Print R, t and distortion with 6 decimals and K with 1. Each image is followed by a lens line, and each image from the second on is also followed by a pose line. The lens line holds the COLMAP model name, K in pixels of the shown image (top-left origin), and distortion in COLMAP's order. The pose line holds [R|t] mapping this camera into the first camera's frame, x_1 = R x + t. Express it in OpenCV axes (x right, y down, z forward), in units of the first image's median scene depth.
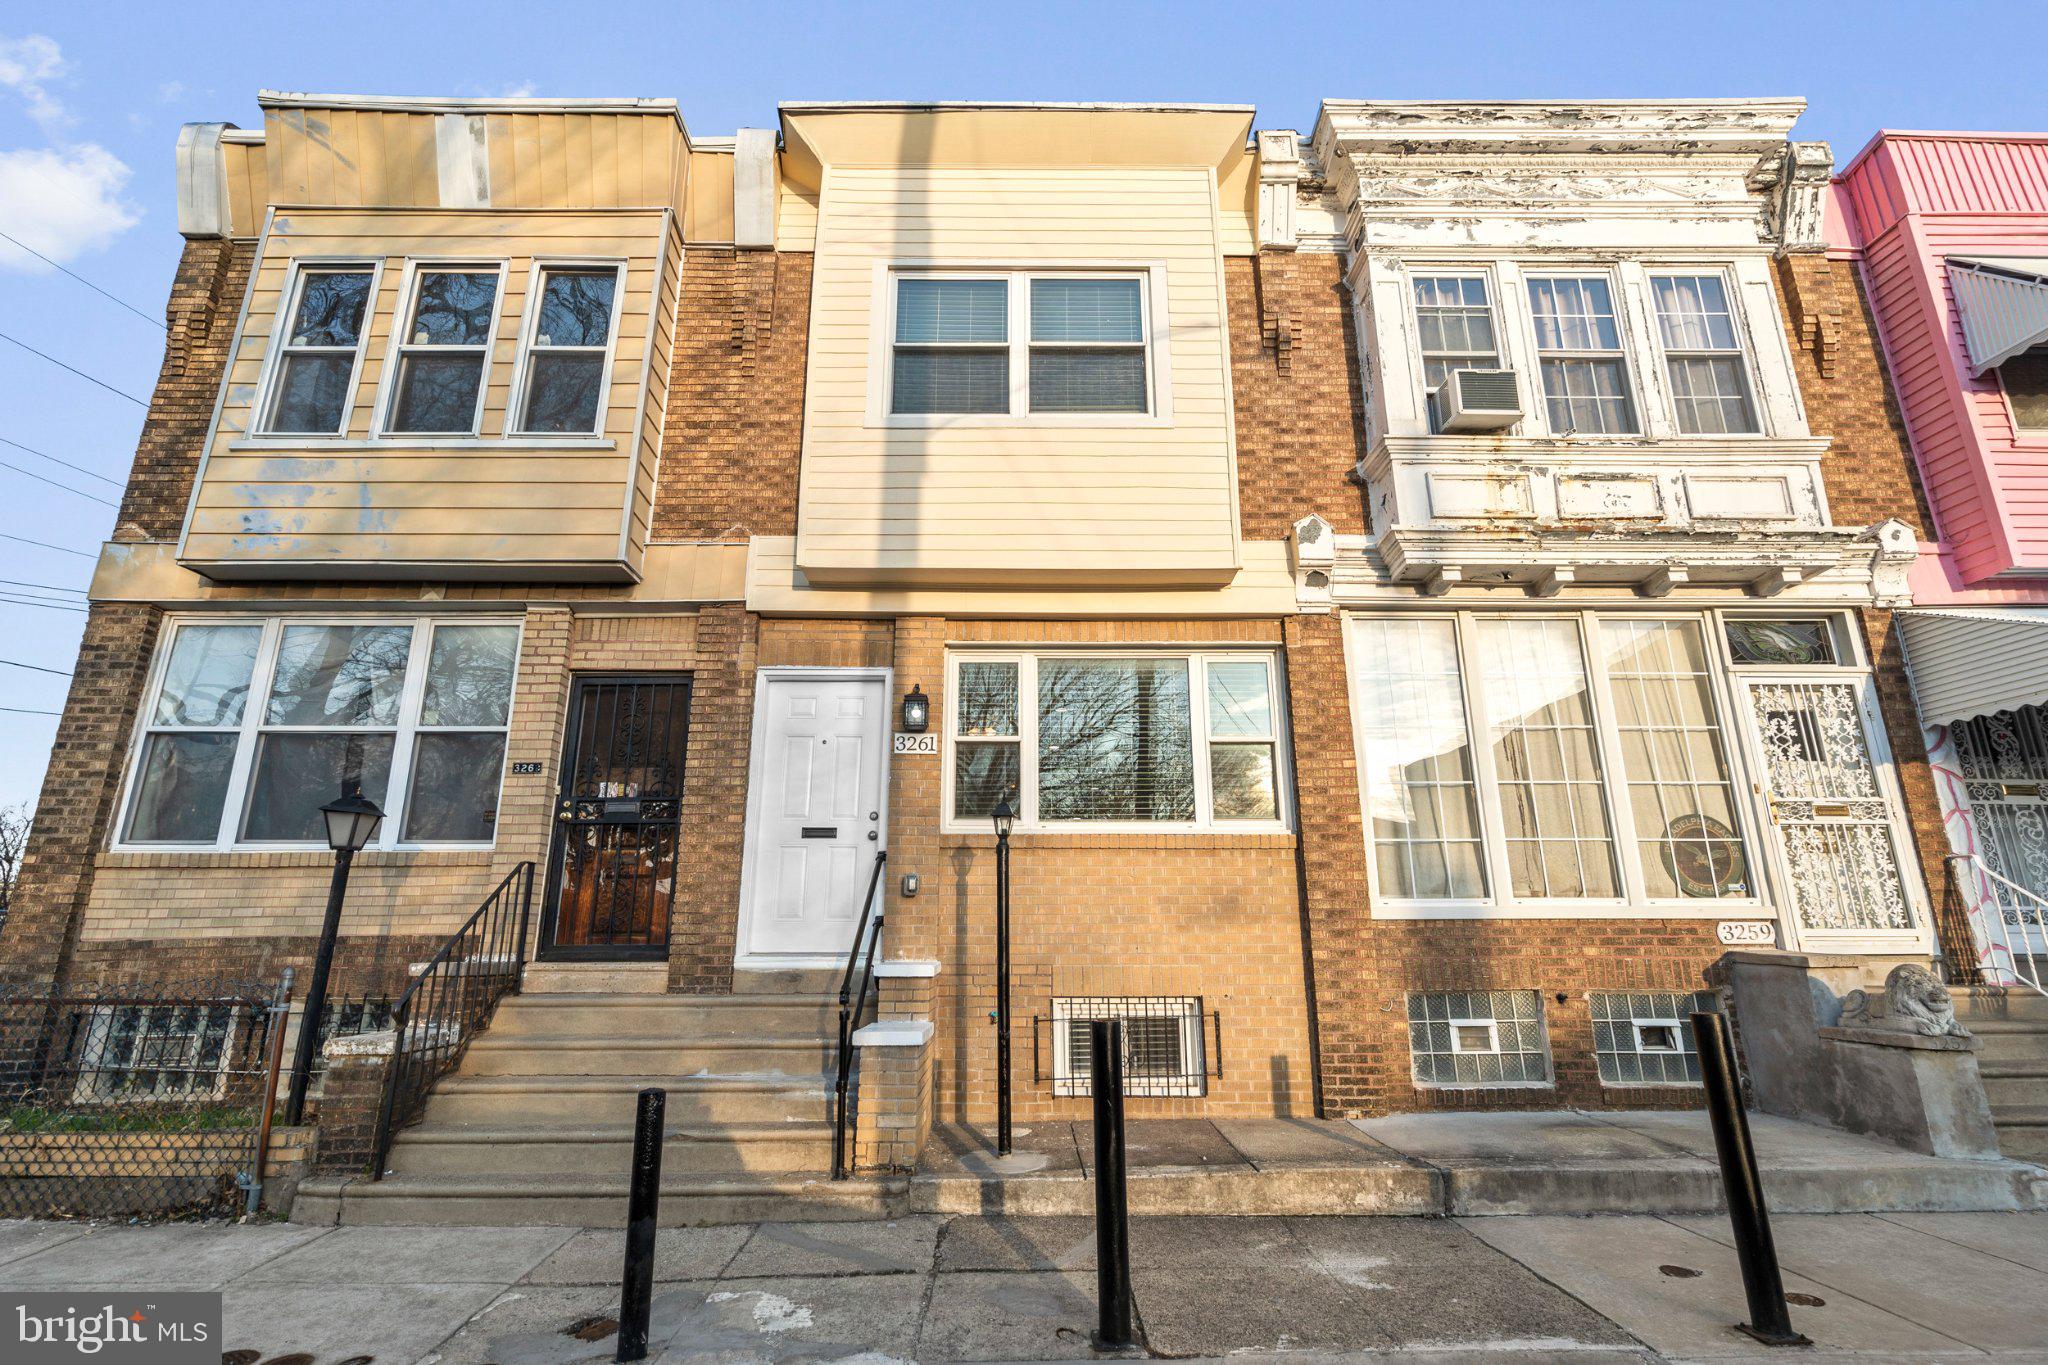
lens RADIAL K [[970.5, 0, 1019.5], [0, 970.5, 684.3], [0, 0, 1]] dist [-0.000492, 0.001246]
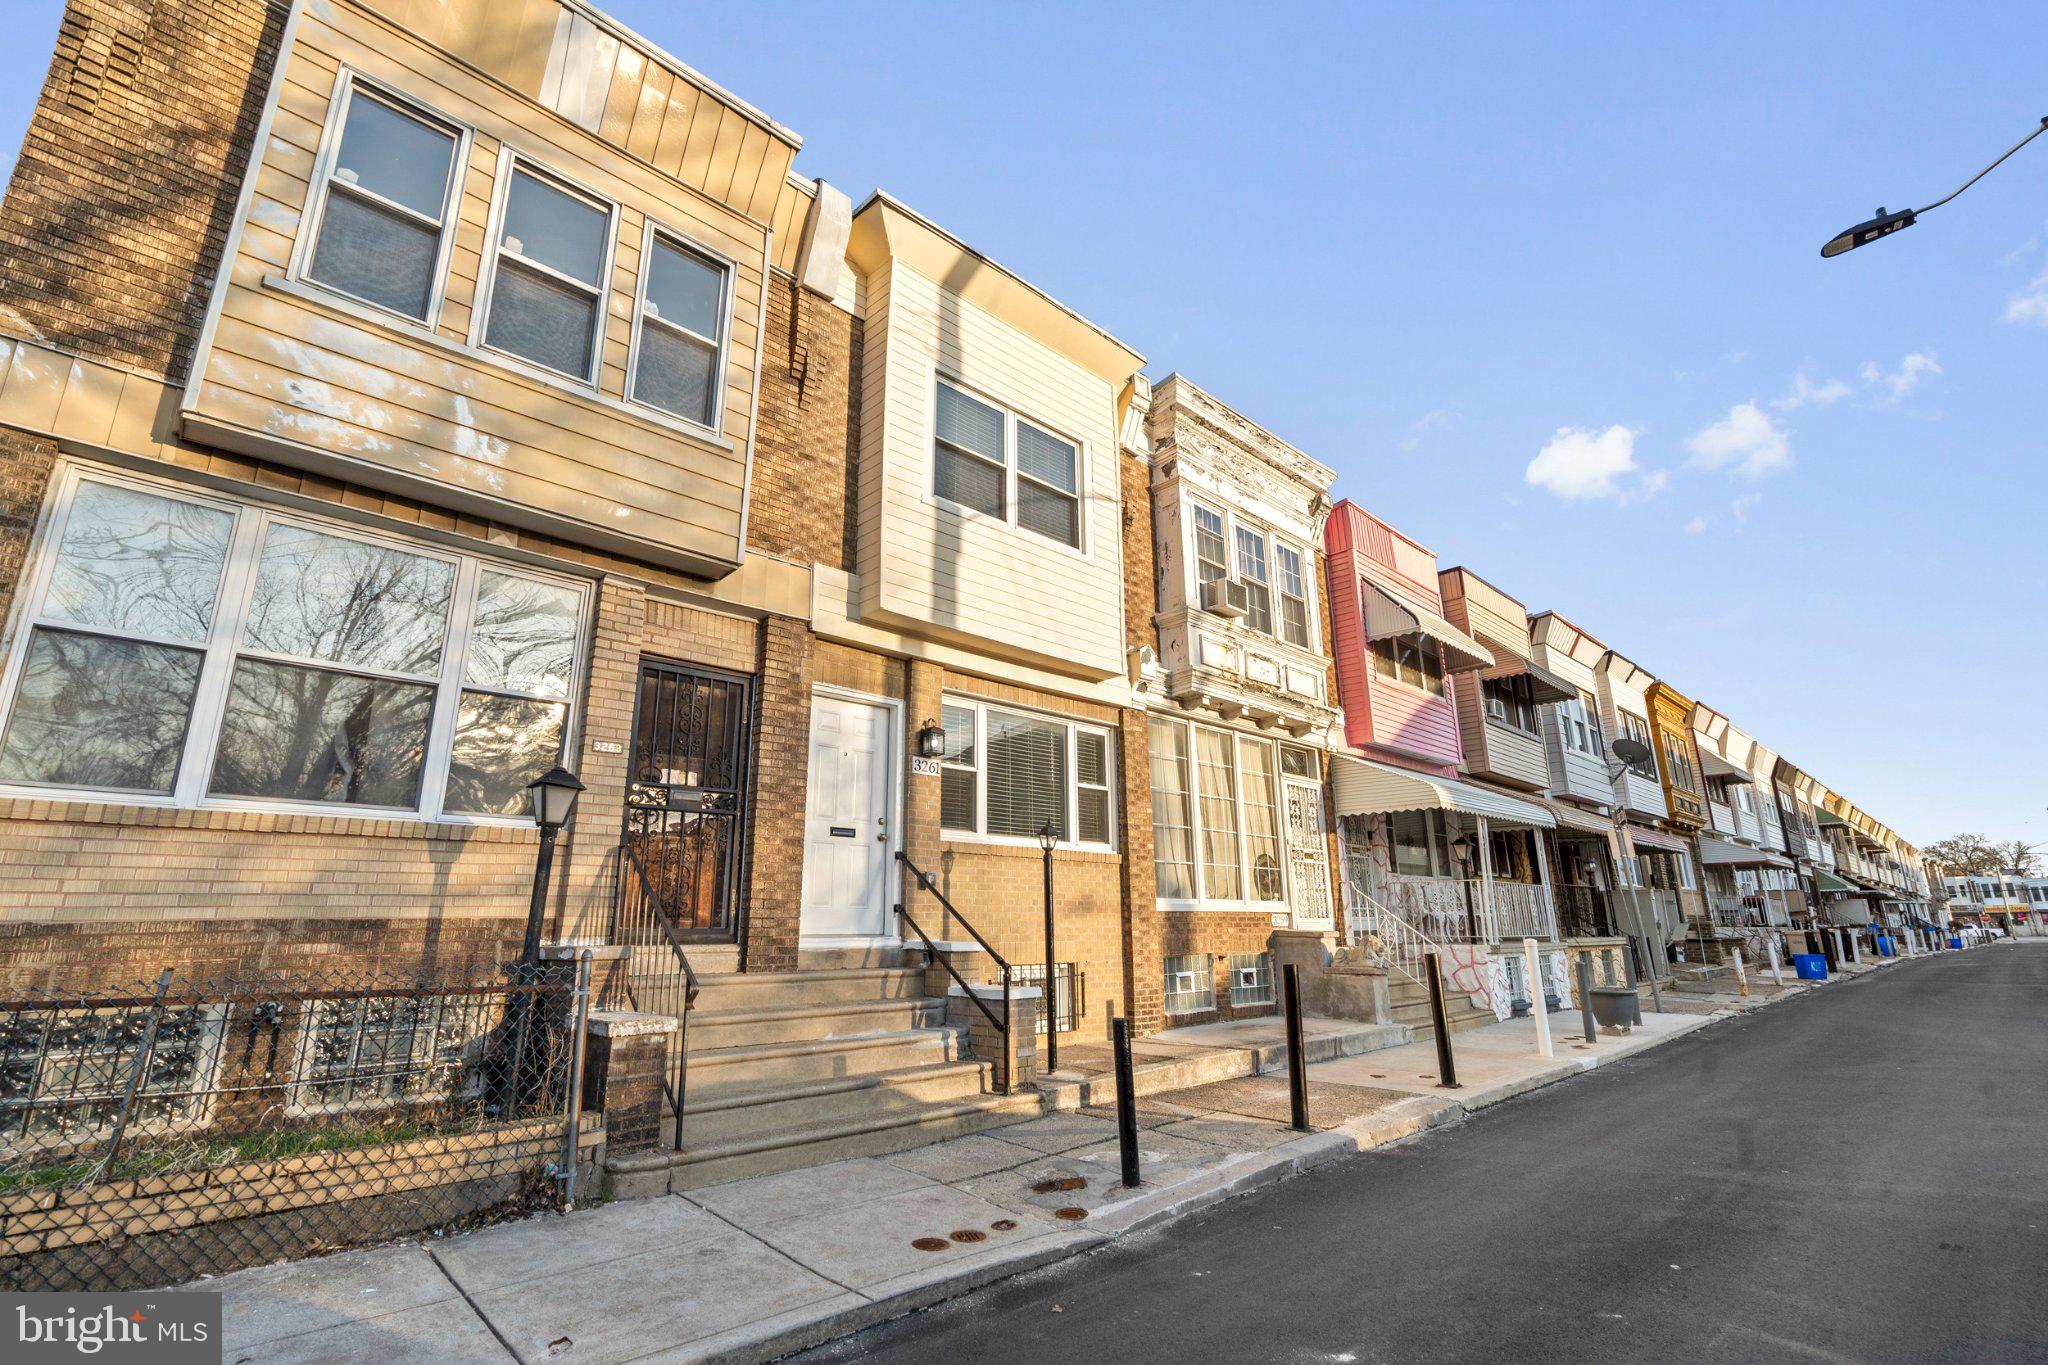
lens RADIAL K [[970.5, 0, 1037.7], [0, 970.5, 671.2], [0, 0, 1]] dist [-0.000492, 0.001246]
pose [[0.711846, 0.177391, 0.679564, -0.872982], [-0.178952, 0.981453, -0.068742, 0.000899], [-0.679155, -0.072676, 0.730388, 0.000066]]
